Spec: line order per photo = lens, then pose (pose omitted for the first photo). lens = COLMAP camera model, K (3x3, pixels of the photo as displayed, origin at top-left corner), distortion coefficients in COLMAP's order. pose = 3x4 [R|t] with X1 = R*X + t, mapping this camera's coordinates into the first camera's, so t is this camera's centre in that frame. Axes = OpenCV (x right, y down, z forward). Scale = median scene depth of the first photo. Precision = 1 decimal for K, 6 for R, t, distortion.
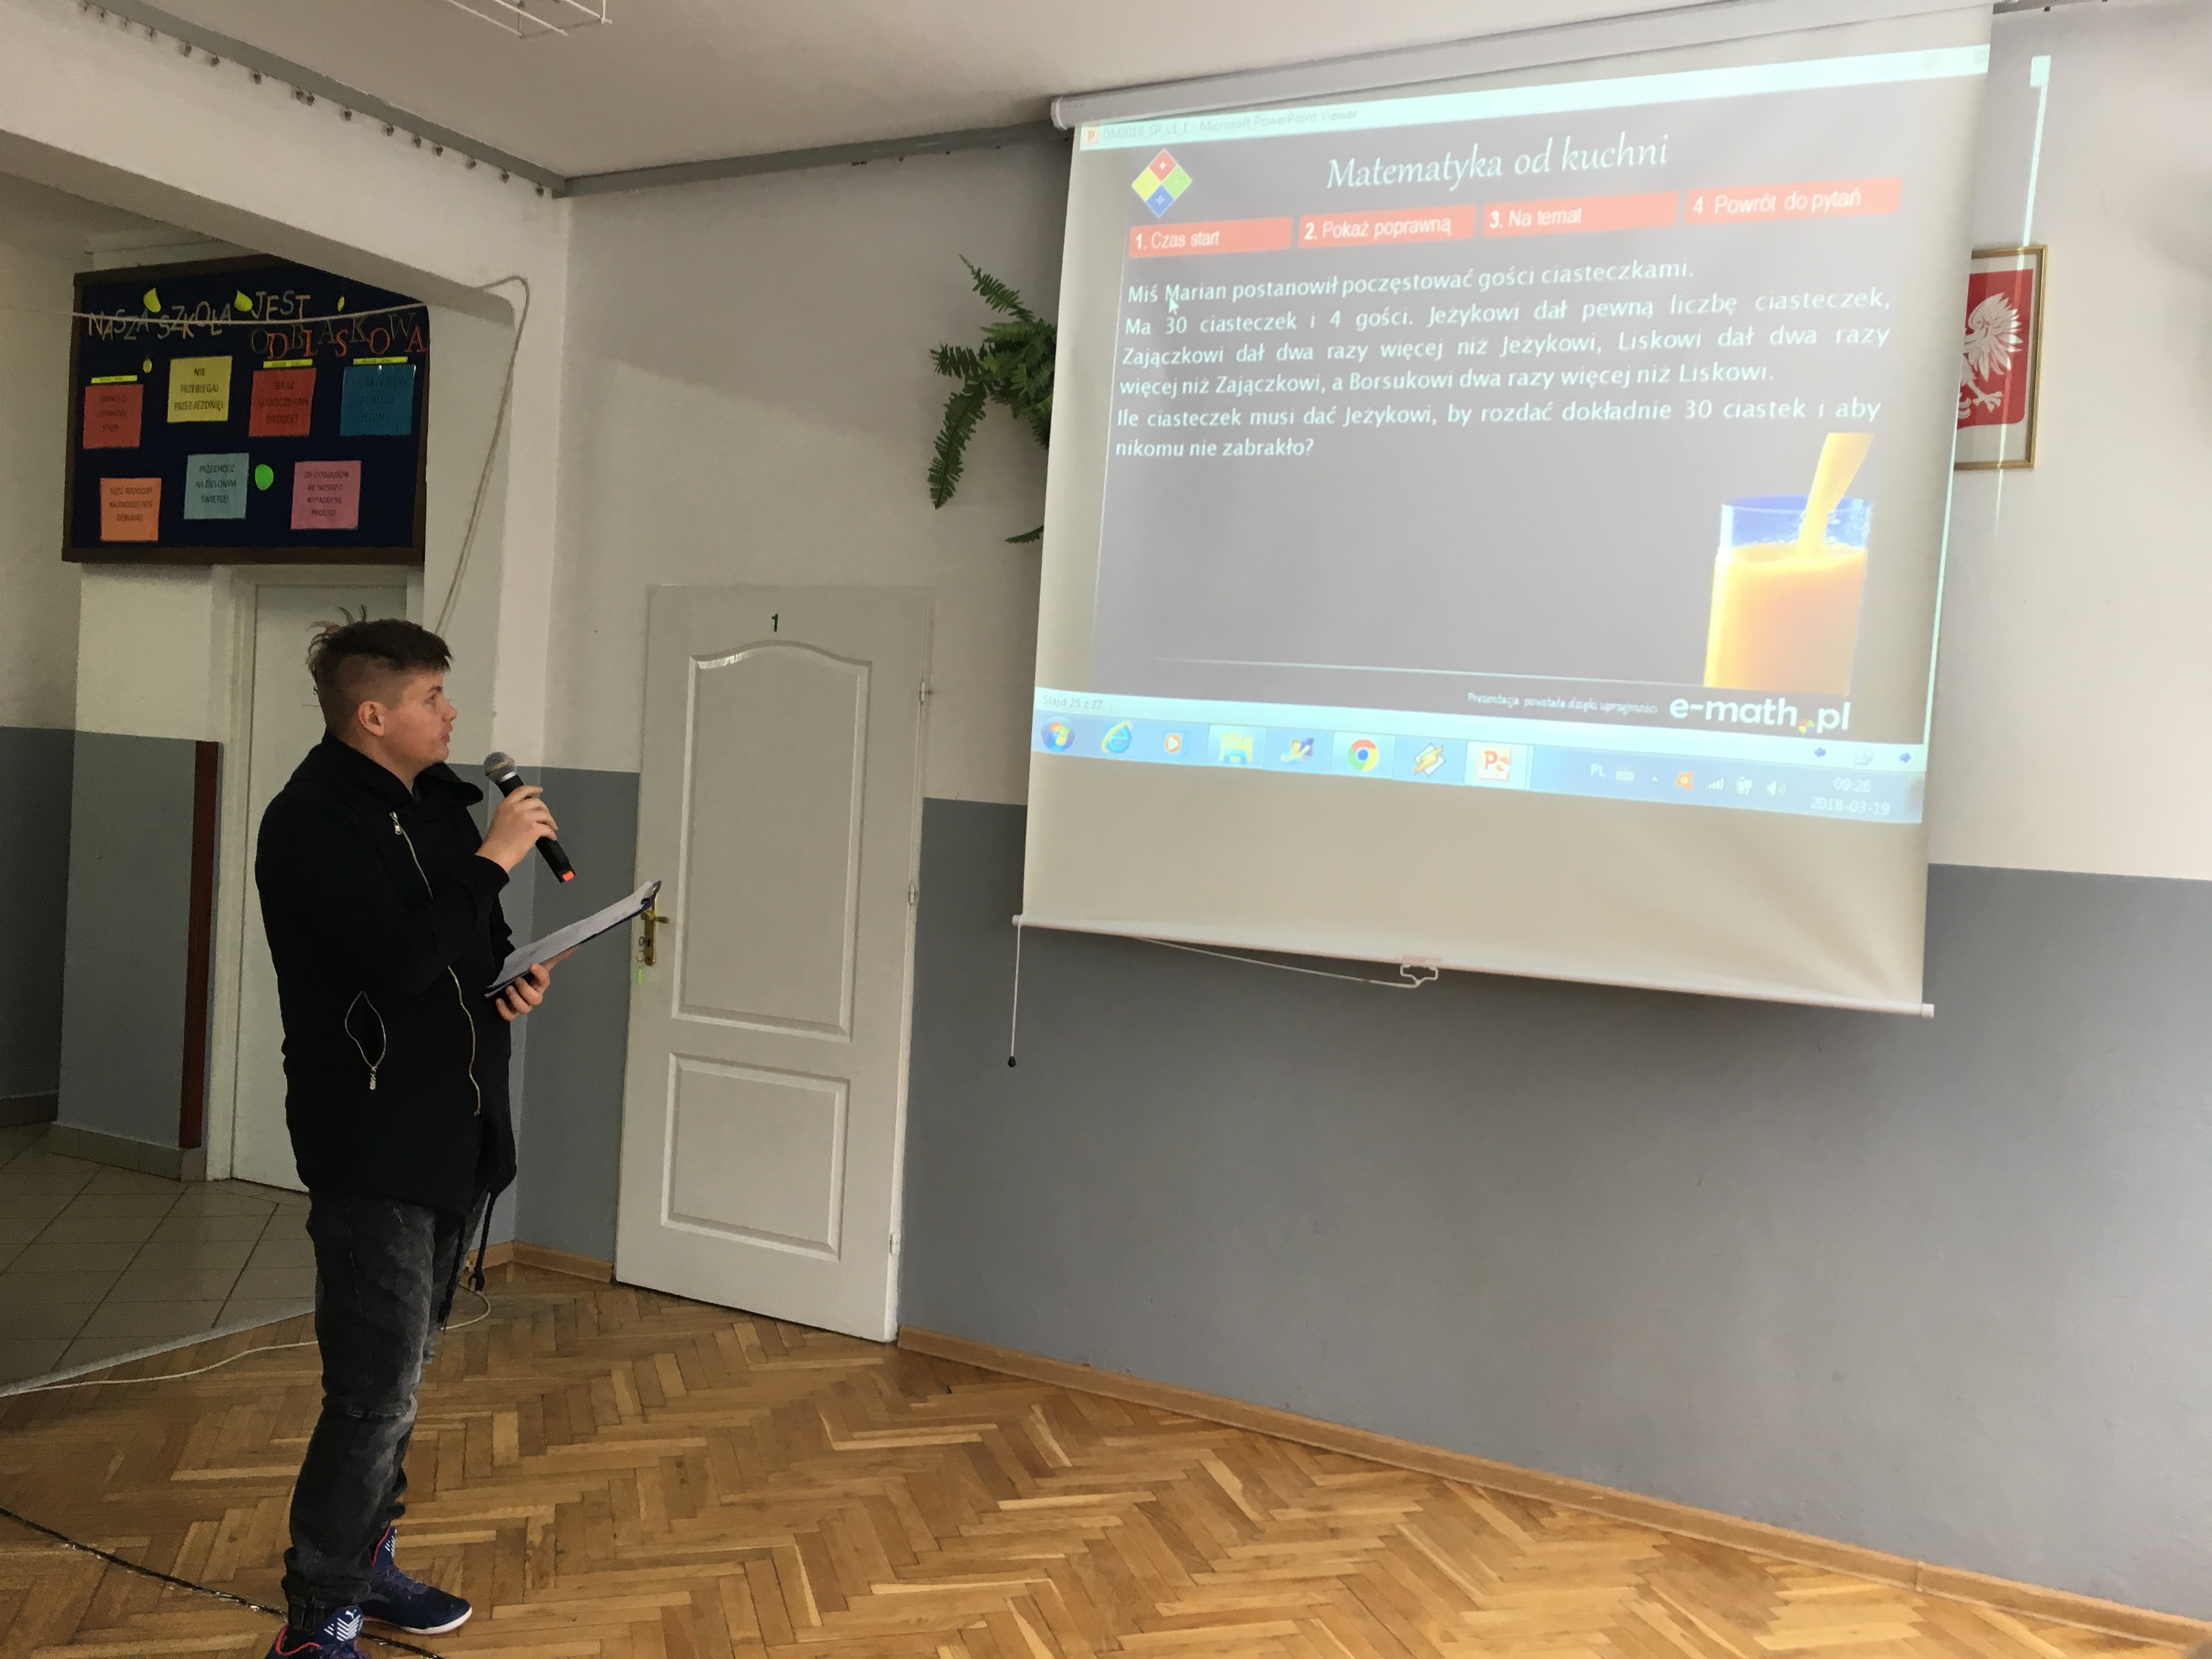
lens RADIAL K [[1873.5, 0, 1107.1], [0, 1873.5, 825.9], [0, 0, 1]] dist [0.075287, -0.090482]
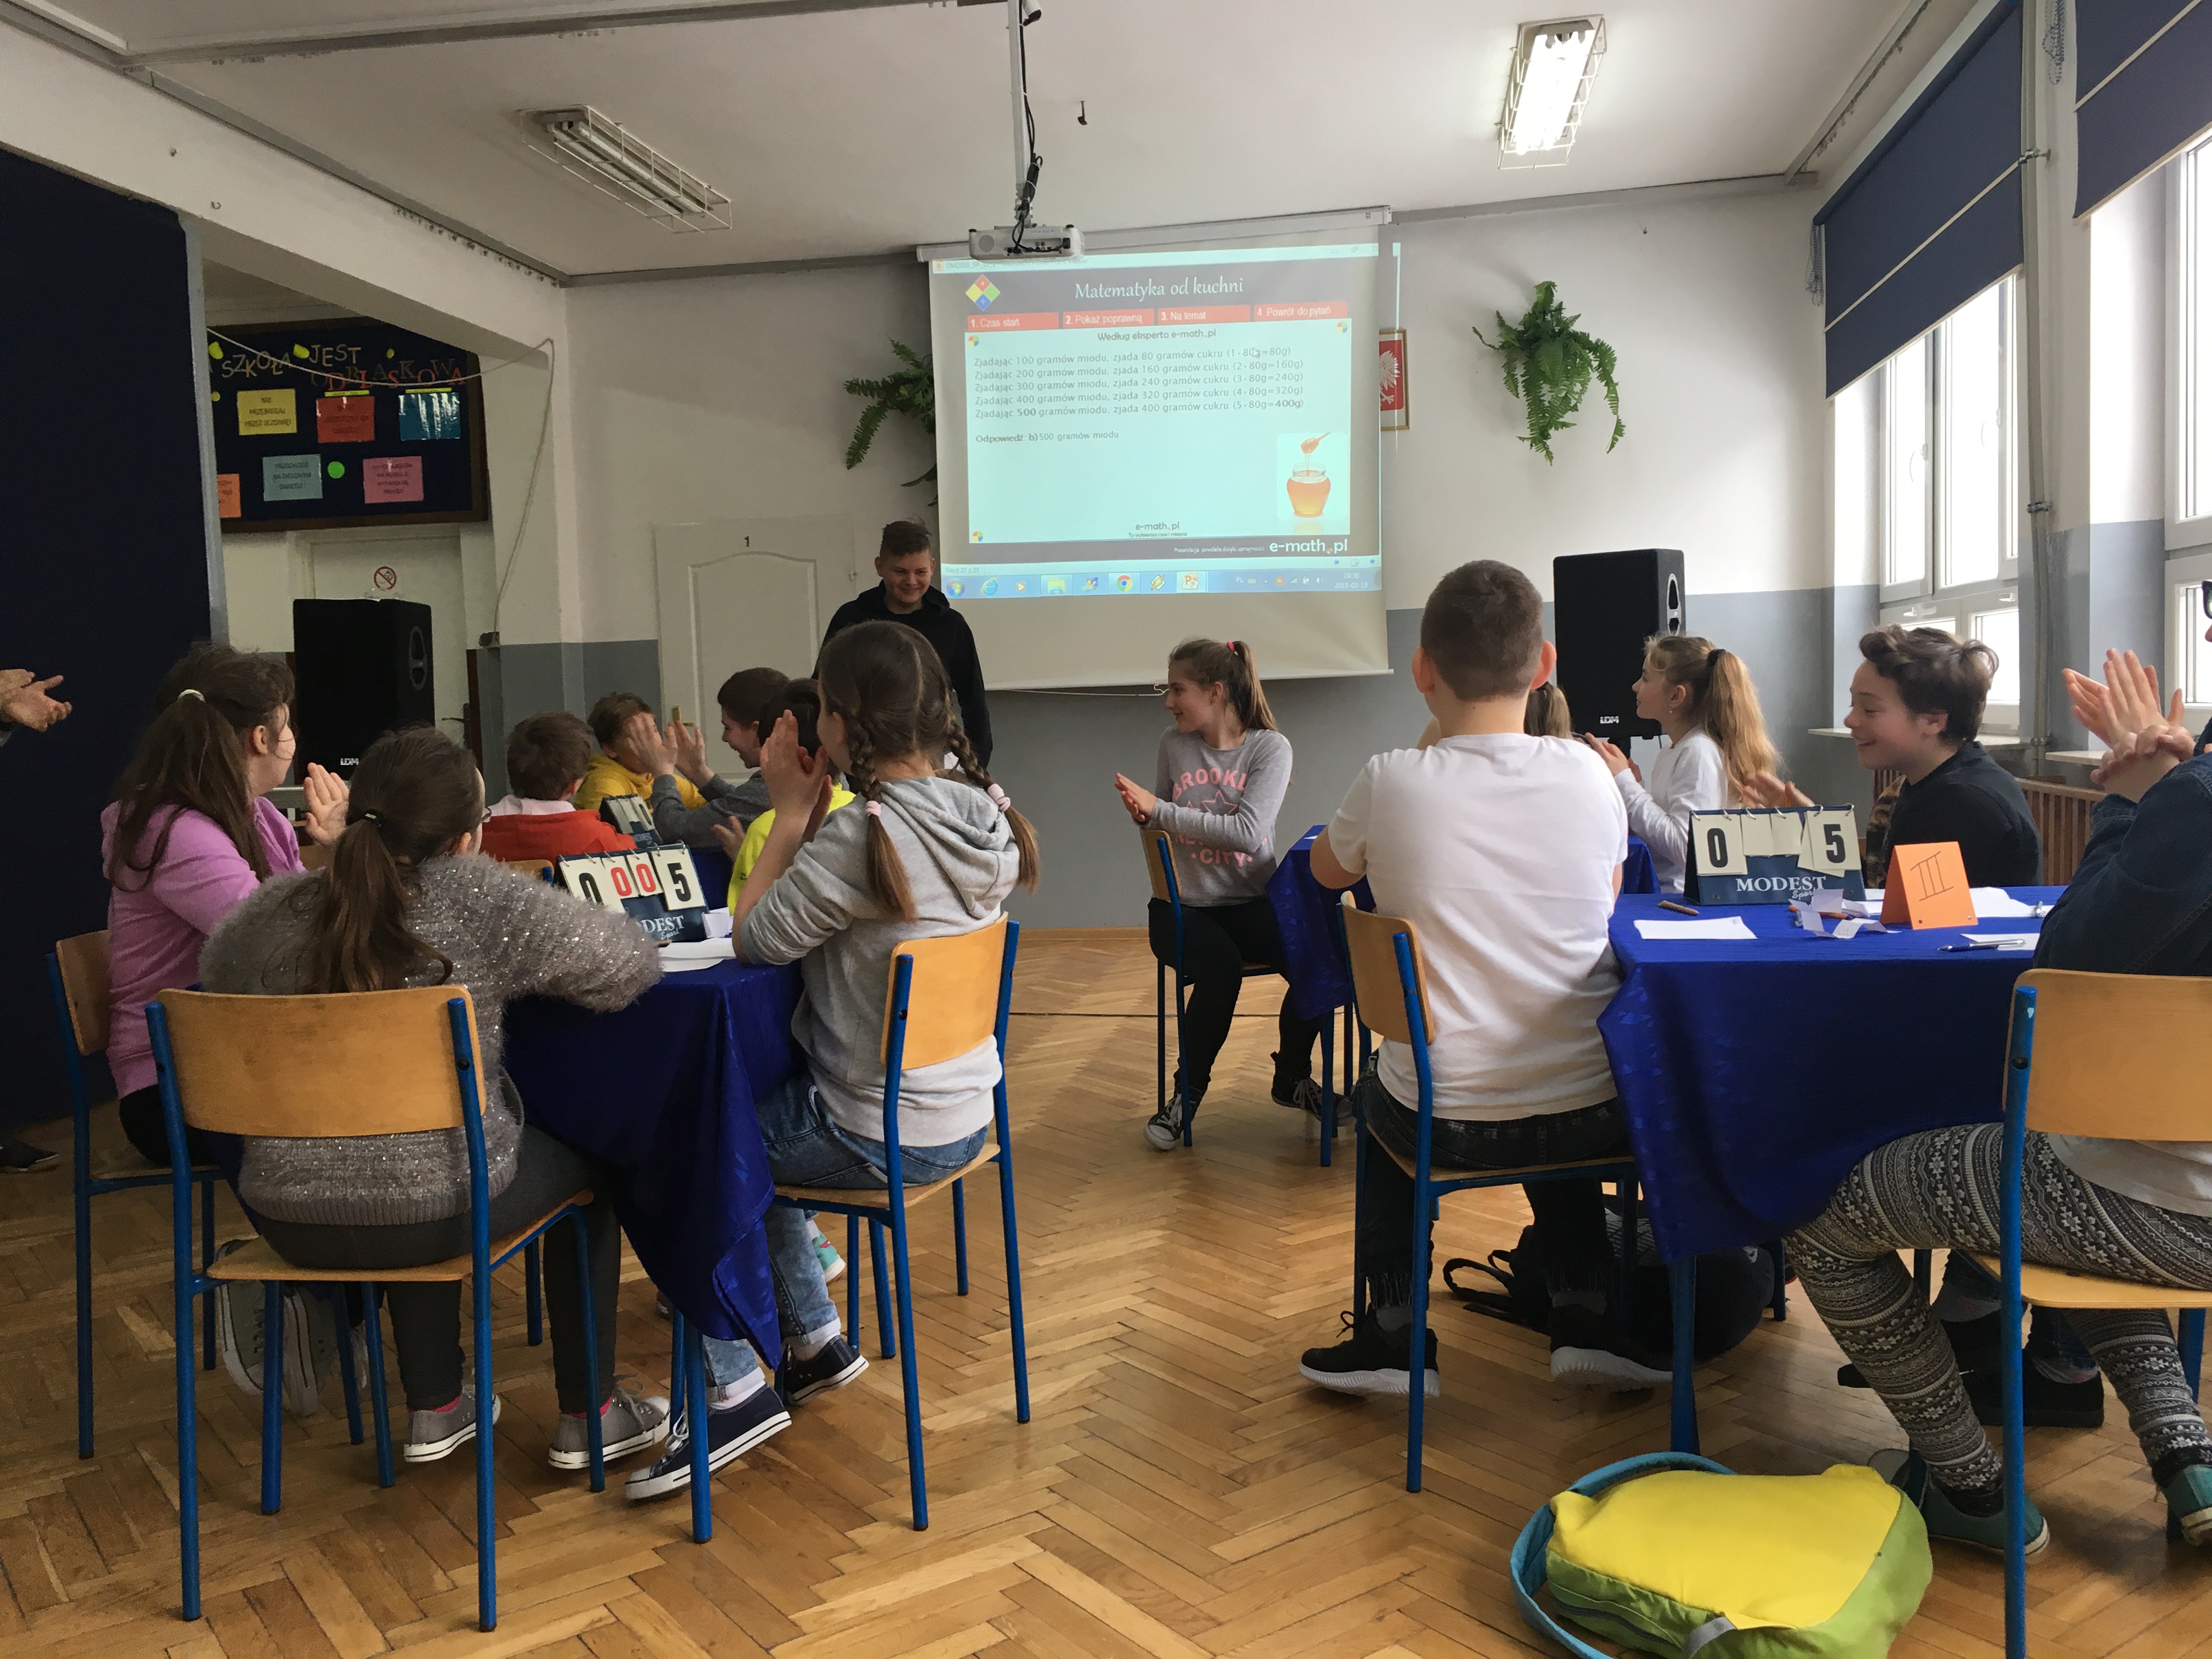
lens RADIAL K [[1873.5, 0, 1102.5], [0, 1873.5, 829.8], [0, 0, 1]] dist [0.075287, -0.090482]
pose [[0.939212, -0.114836, 0.323565, -0.546580], [0.101015, 0.993119, 0.059249, 0.099547], [-0.328142, -0.022962, 0.944349, -0.865853]]
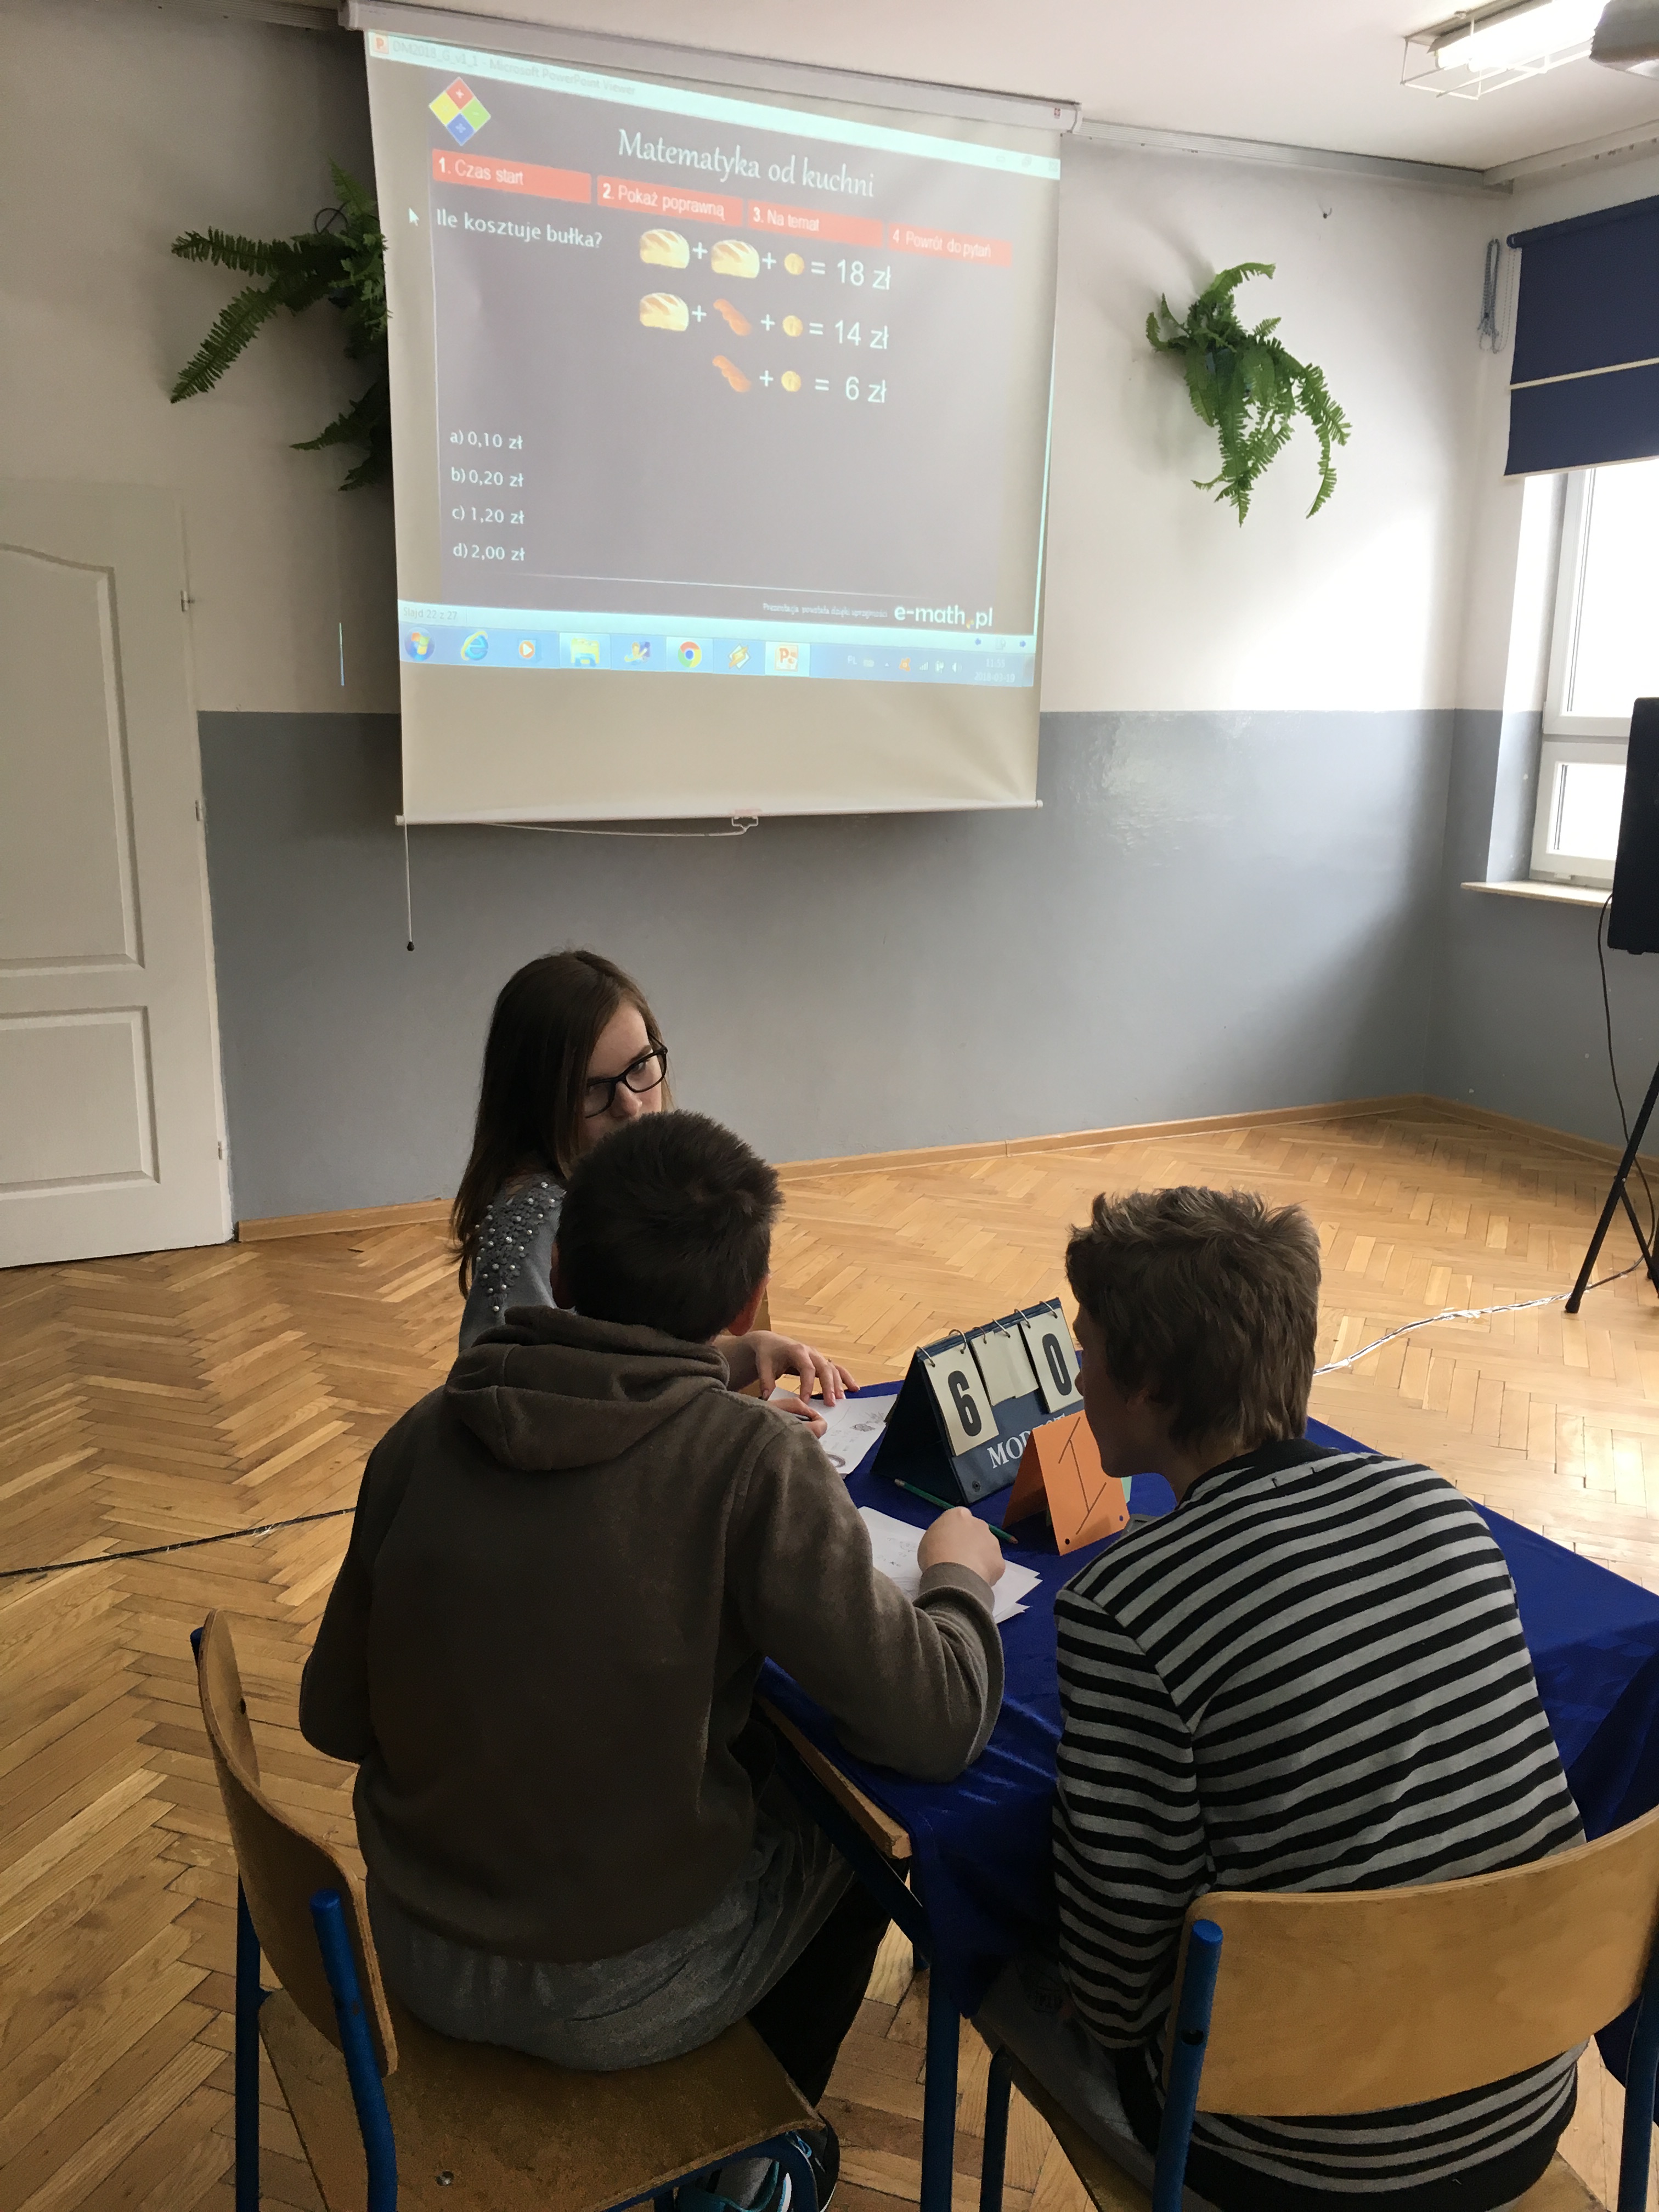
lens RADIAL K [[1873.5, 0, 849.5], [0, 1873.5, 1097.9], [0, 0, 1]] dist [0.075287, -0.090482]
pose [[0.600874, -0.222969, 0.767617, -0.811389], [0.051009, 0.969047, 0.241549, -0.047279], [-0.797714, -0.105985, 0.593649, 0.123334]]
